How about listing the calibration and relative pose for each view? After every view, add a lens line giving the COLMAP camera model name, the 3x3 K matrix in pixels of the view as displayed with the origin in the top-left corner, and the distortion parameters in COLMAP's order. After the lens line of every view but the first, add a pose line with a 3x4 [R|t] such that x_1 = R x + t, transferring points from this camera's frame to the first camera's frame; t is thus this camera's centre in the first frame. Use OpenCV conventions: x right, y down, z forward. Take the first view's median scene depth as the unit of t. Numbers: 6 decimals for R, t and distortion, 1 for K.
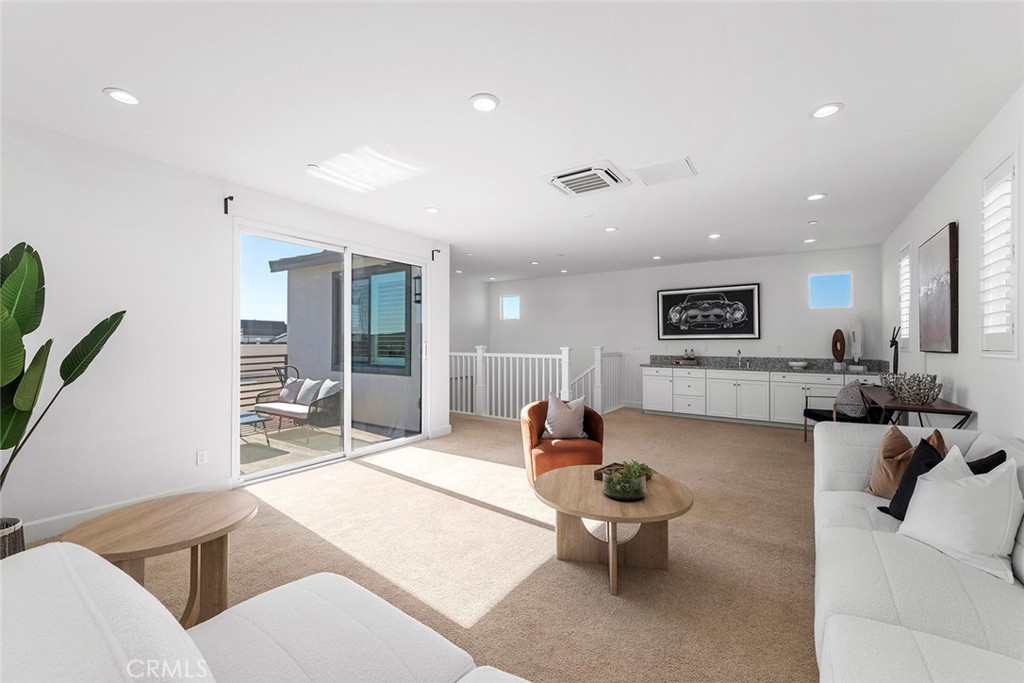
lens RADIAL K [[422.1, 0, 506.2], [0, 422.1, 338.4], [0, 0, 1]] dist [0.000164, -0.000396]
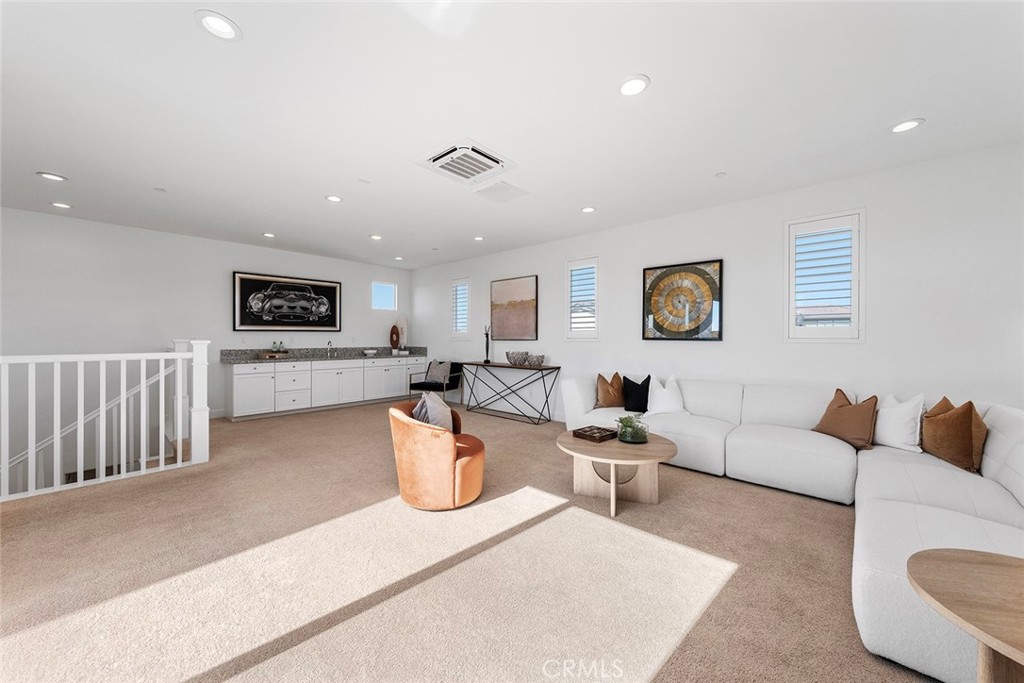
lens RADIAL K [[373.3, 0, 511.5], [0, 373.3, 339.4], [0, 0, 1]] dist [-0.002543, -0.000112]
pose [[0.126616, -0.007391, 0.991924, -0.324763], [-0.010758, 0.999903, 0.008824, 0.008200], [-0.991893, -0.011788, 0.126524, 0.401133]]
